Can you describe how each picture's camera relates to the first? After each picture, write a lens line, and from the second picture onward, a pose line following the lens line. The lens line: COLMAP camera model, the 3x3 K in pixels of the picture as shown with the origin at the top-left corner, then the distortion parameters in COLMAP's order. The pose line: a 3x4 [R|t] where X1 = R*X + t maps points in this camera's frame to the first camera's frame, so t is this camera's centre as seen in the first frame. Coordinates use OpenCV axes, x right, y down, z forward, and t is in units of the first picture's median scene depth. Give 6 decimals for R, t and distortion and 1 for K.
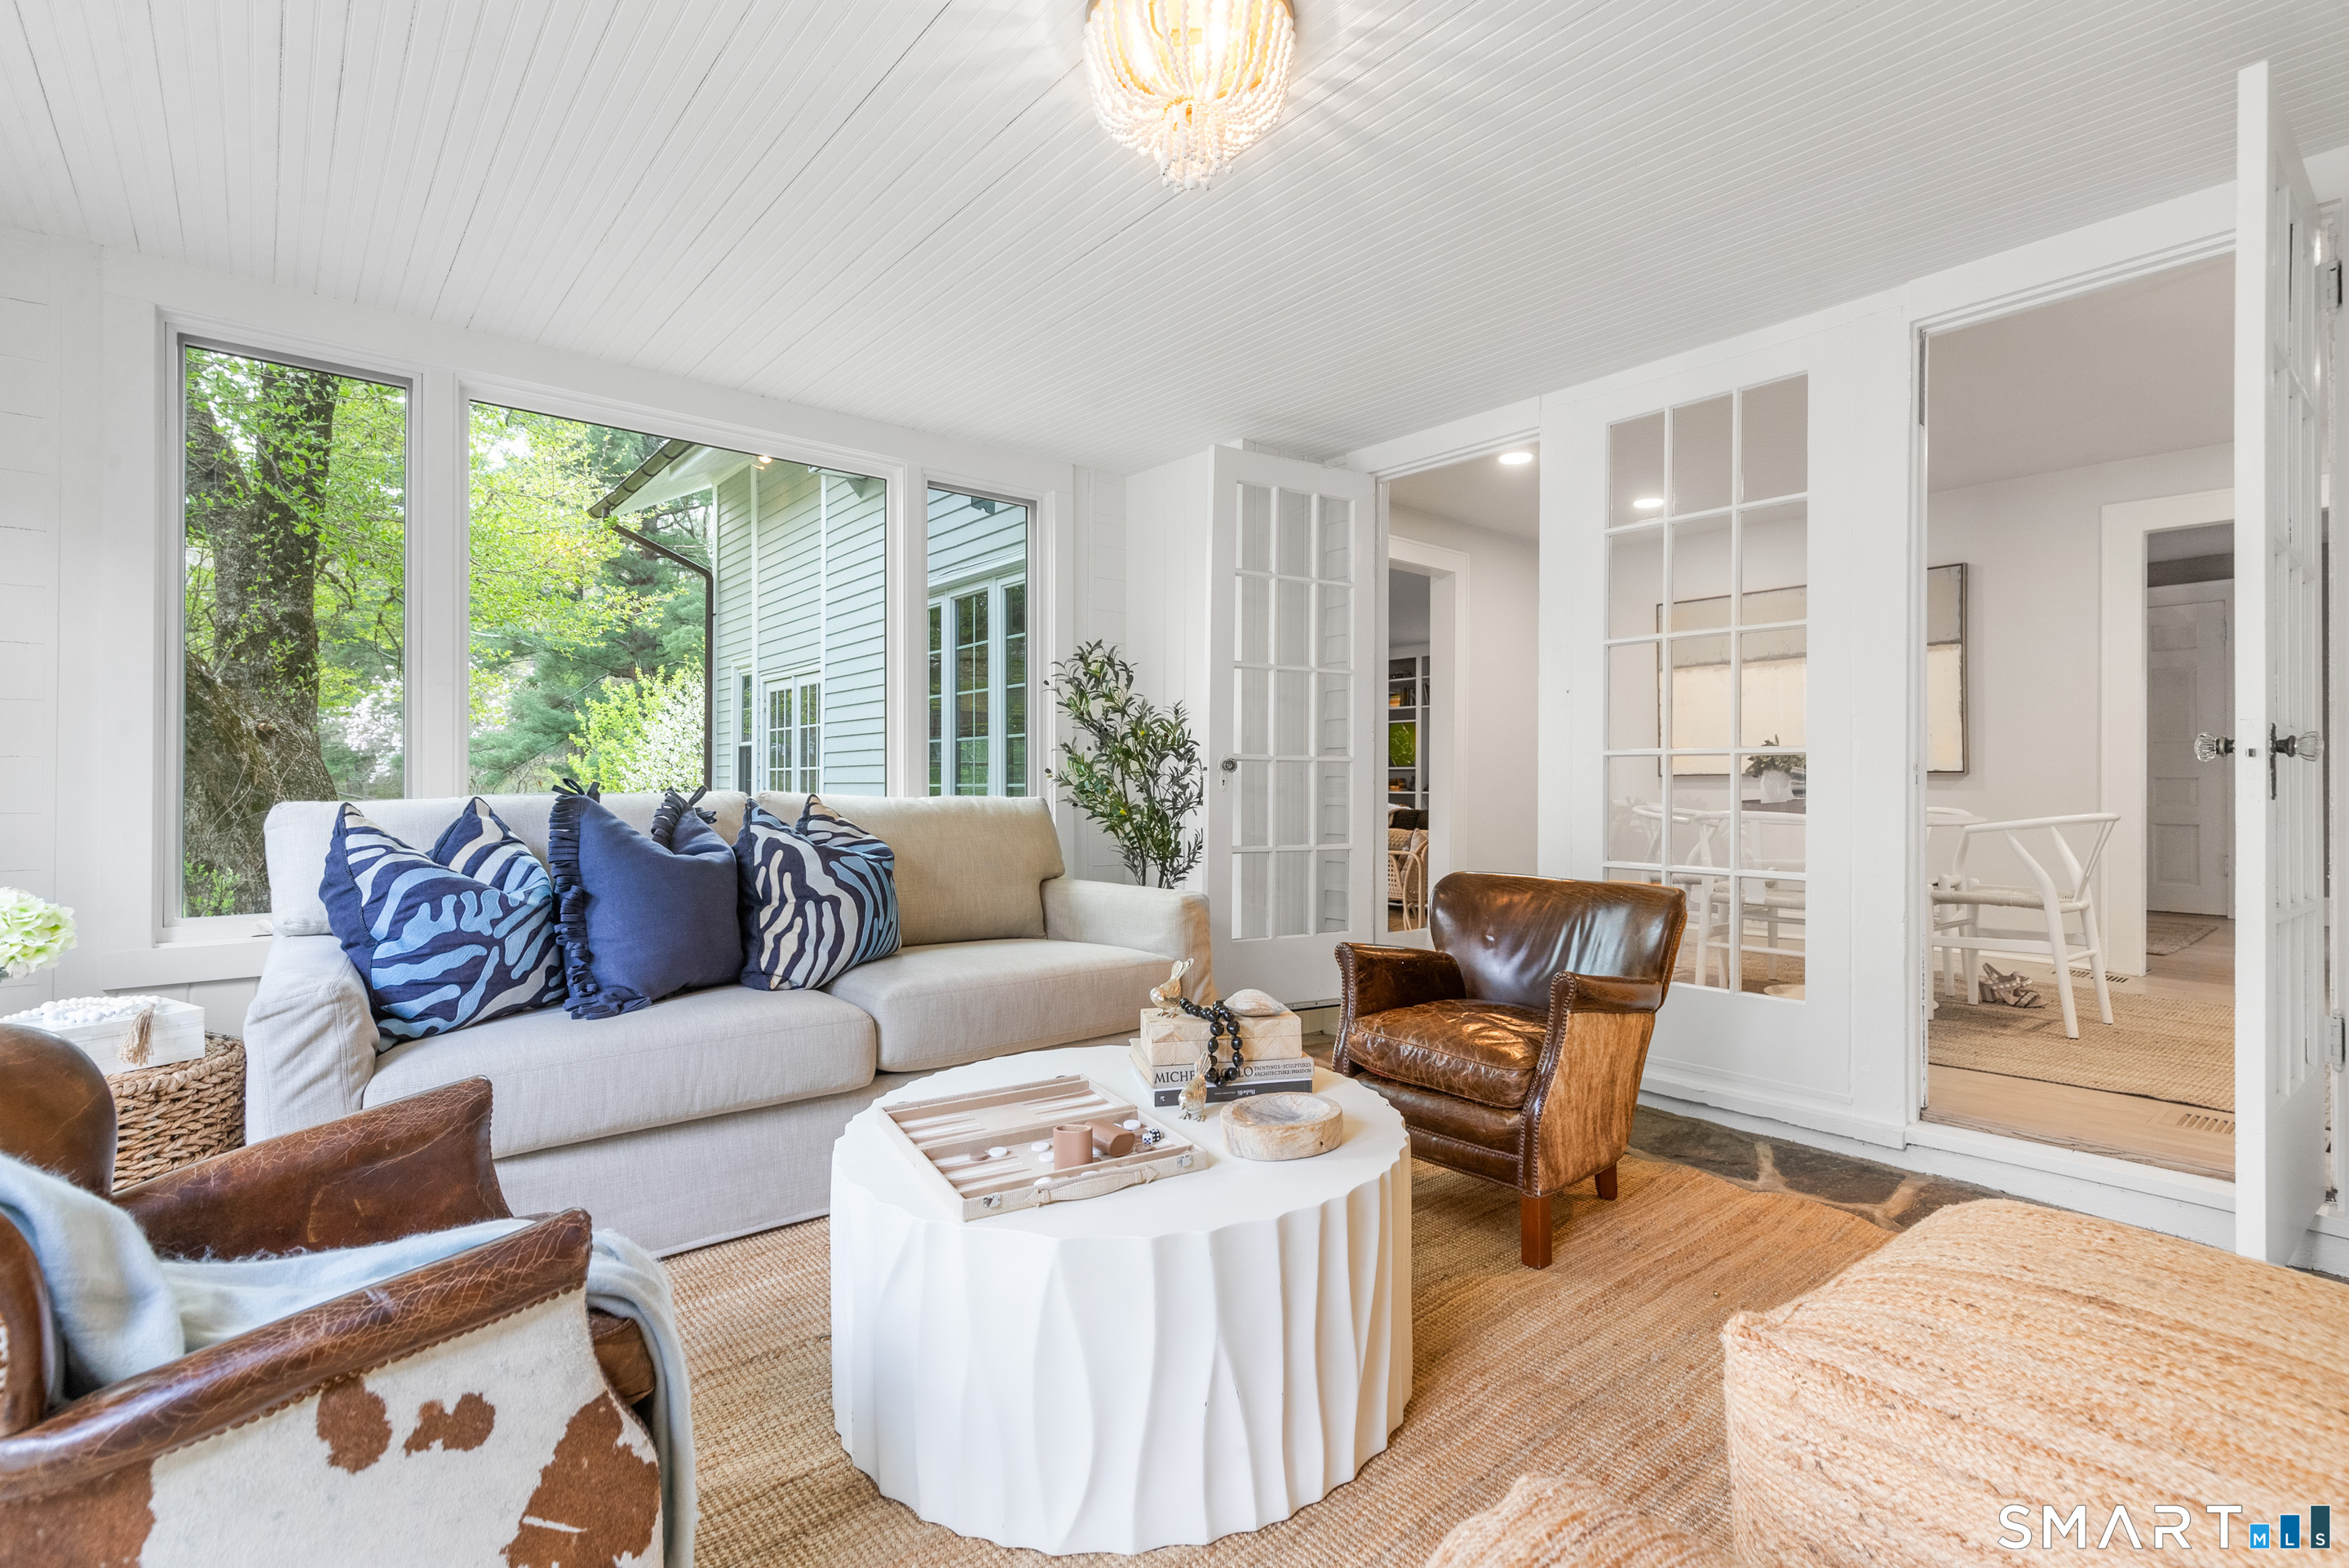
lens RADIAL K [[1094.5, 0, 1174.5], [0, 1094.5, 784.0], [0, 0, 1]] dist [0.004398, 0.000174]
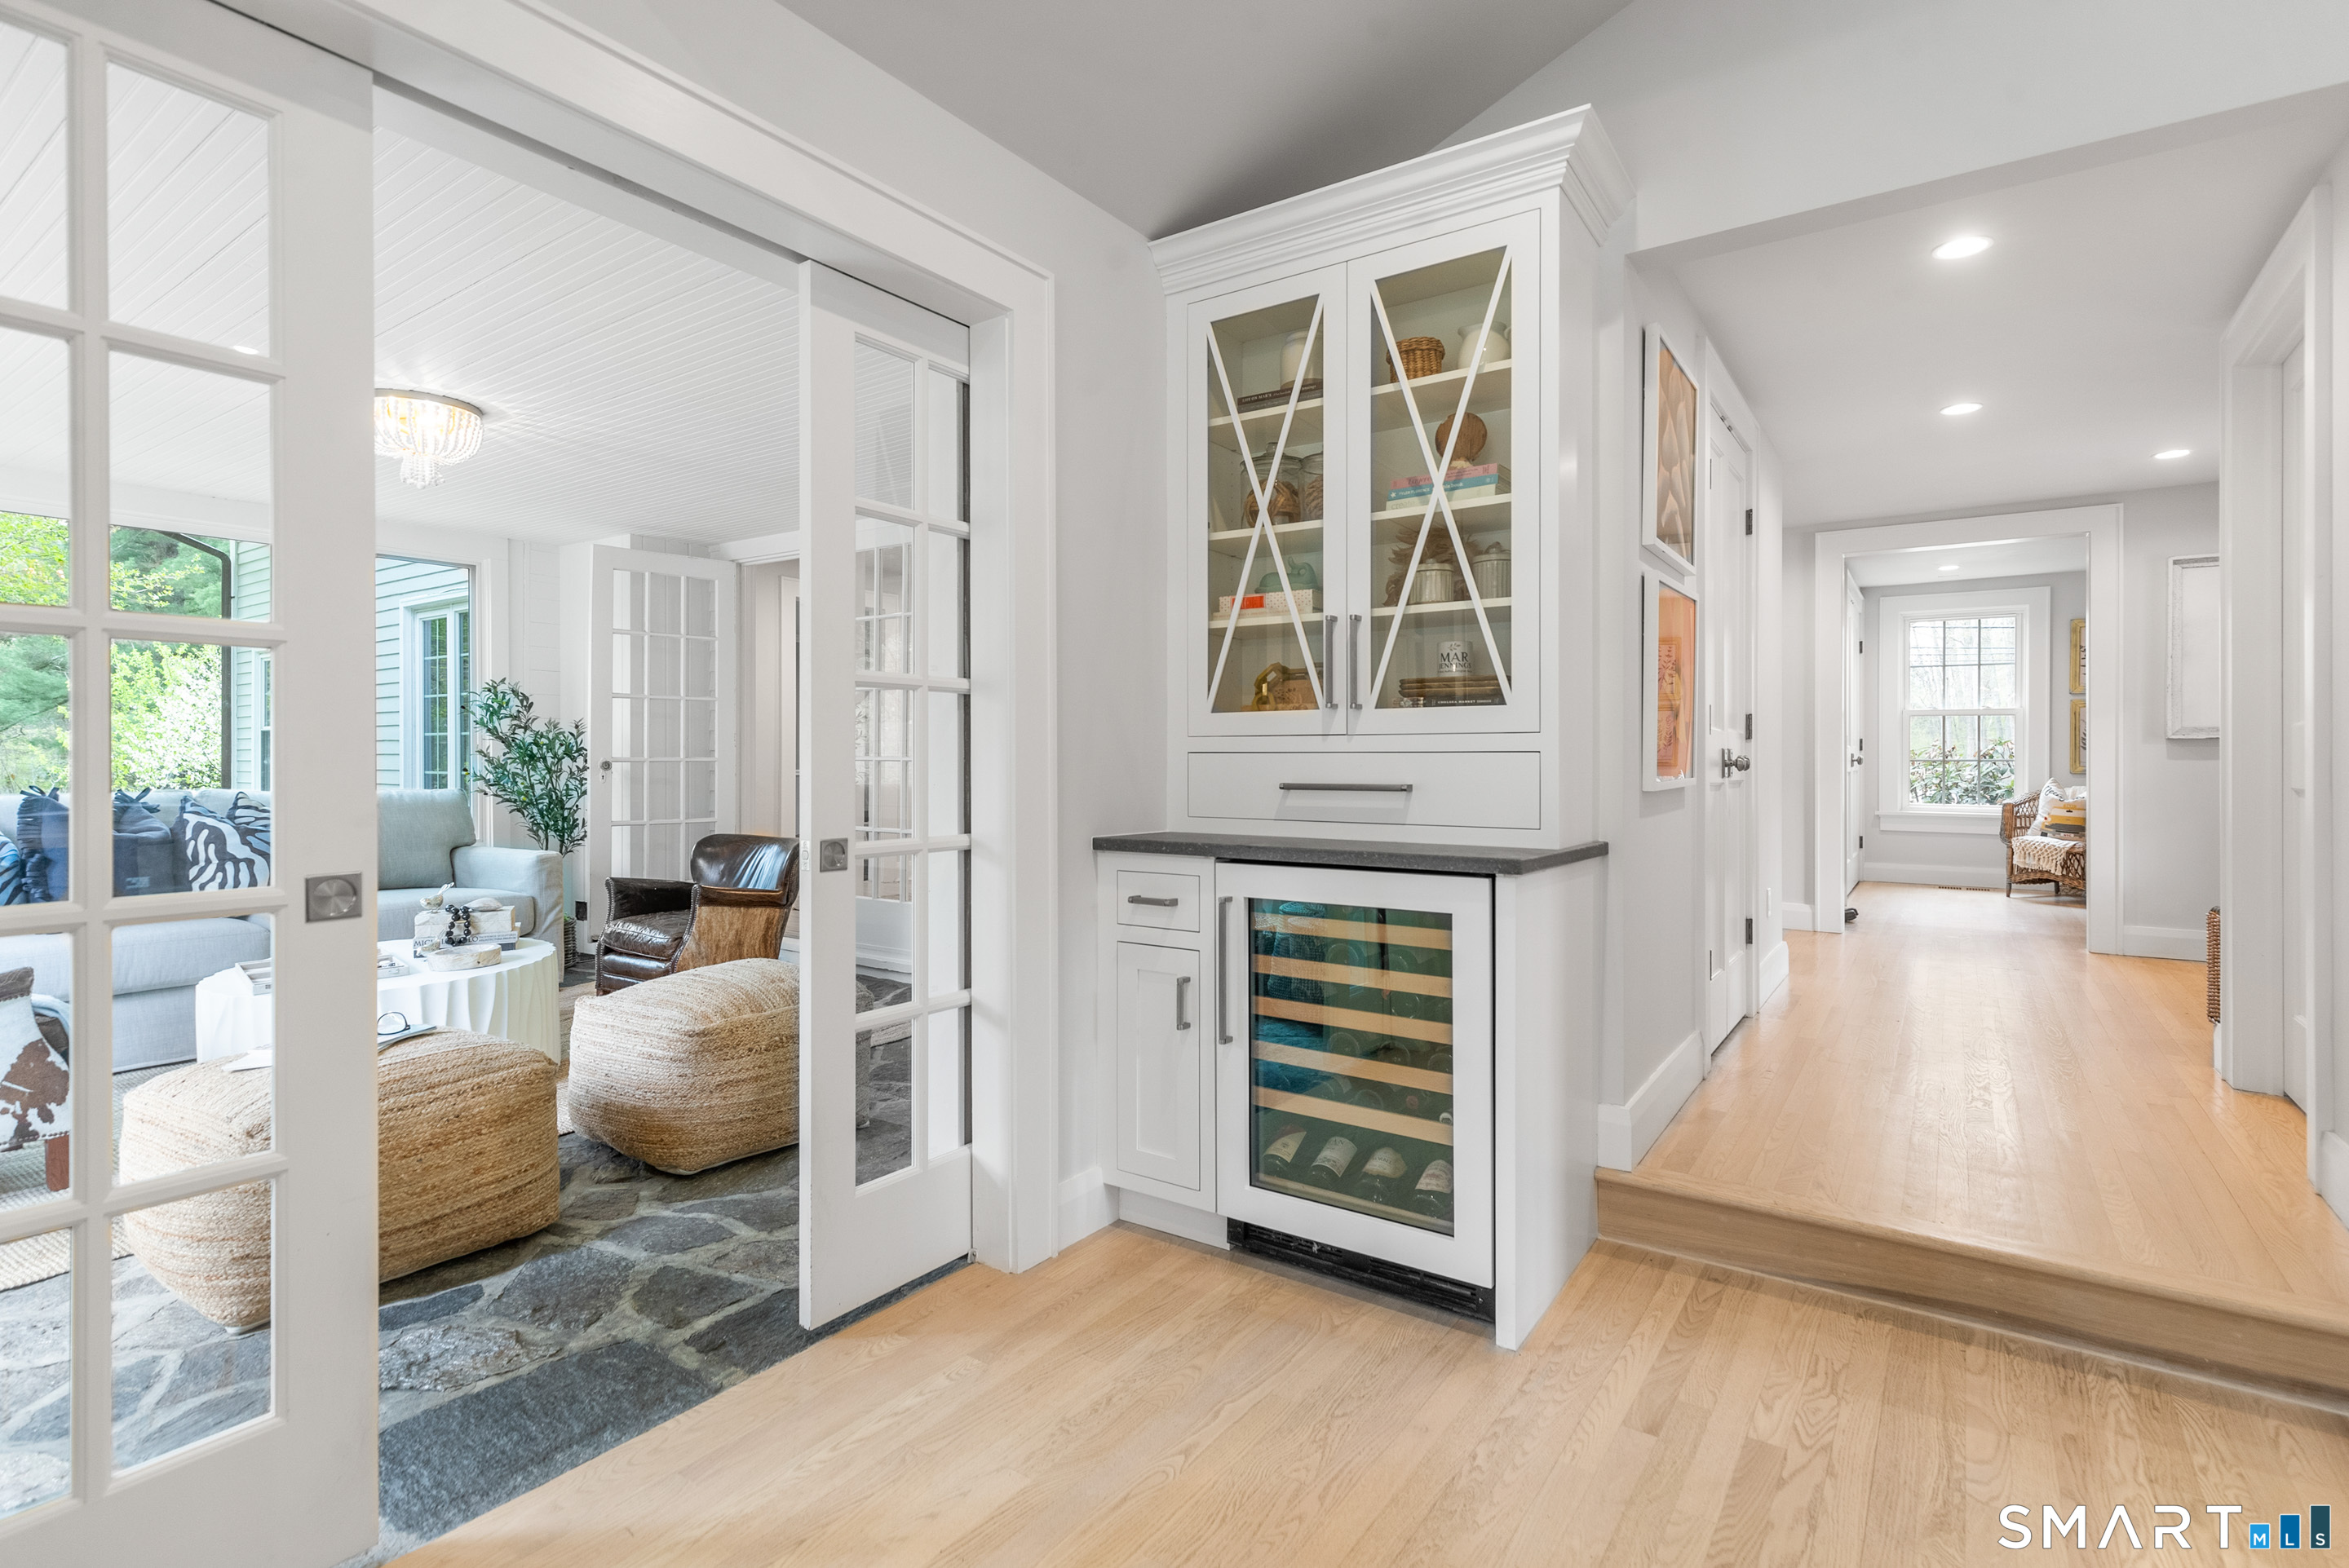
lens RADIAL K [[1110.5, 0, 1177.4], [0, 1110.5, 760.6], [0, 0, 1]] dist [0.003545, -0.000382]
pose [[0.960790, -0.004141, 0.277247, 0.513035], [0.002626, 0.999980, 0.005838, -0.041743], [-0.277266, -0.004881, 0.960781, -0.873909]]
